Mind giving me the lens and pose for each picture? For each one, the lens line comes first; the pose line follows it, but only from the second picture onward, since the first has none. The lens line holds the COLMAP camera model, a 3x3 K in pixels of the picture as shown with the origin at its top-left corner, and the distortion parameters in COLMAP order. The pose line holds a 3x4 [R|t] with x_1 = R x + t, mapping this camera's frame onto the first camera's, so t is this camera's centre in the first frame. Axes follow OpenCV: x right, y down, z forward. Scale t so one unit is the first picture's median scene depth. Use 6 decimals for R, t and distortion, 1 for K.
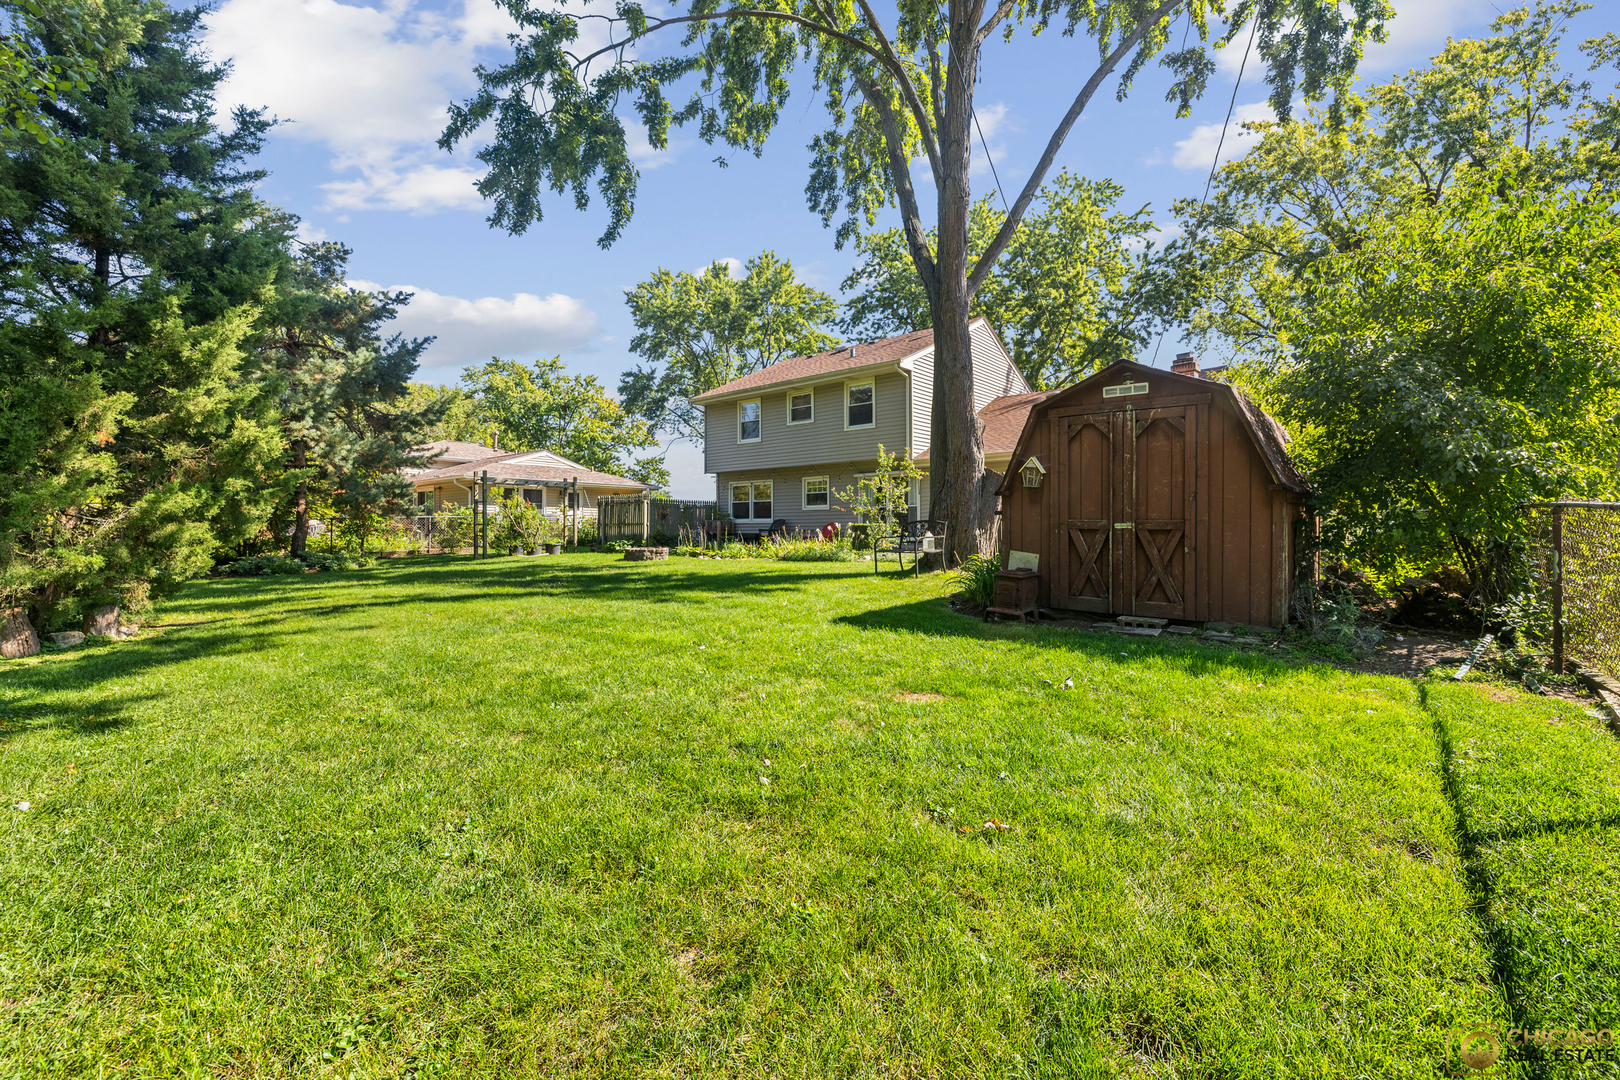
lens RADIAL K [[691.2, 0, 810.8], [0, 691.2, 540.9], [0, 0, 1]] dist [0.003727, 0.000740]
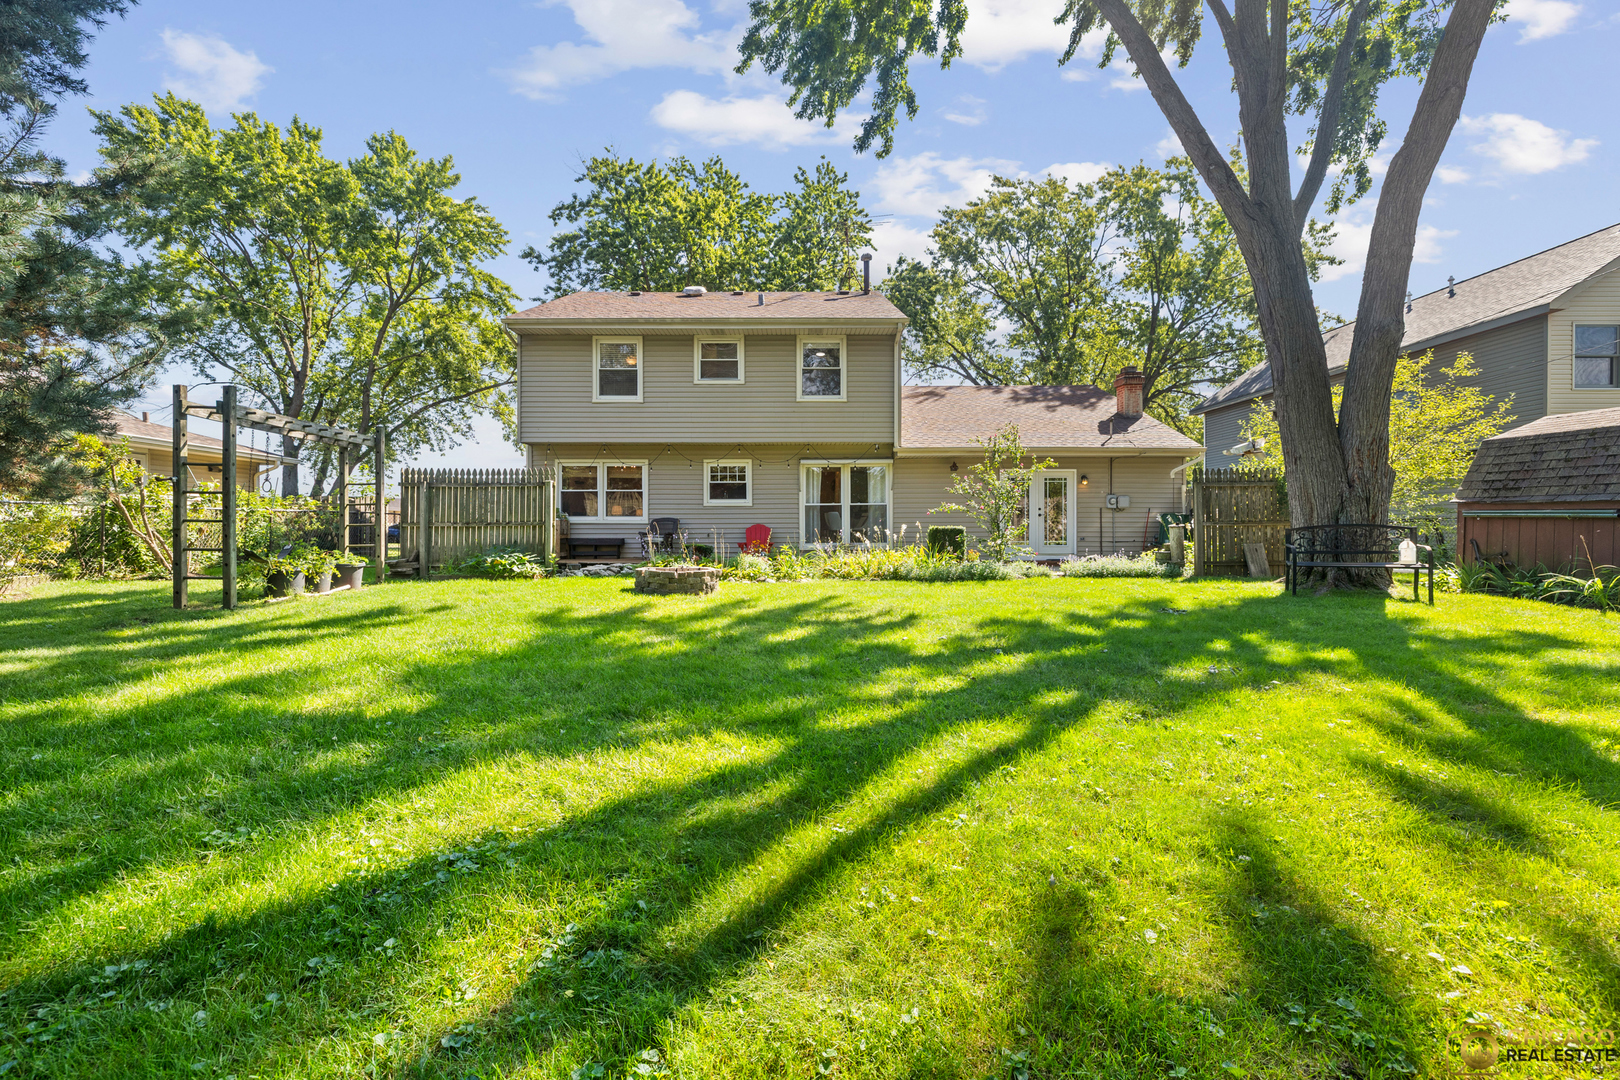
lens RADIAL K [[691.2, 0, 809.6], [0, 691.2, 538.2], [0, 0, 1]] dist [0.003727, 0.000740]
pose [[0.771691, 0.001520, 0.635995, -0.342553], [0.000774, 0.999994, -0.003328, -0.007522], [-0.635997, 0.003060, 0.771686, 0.345681]]
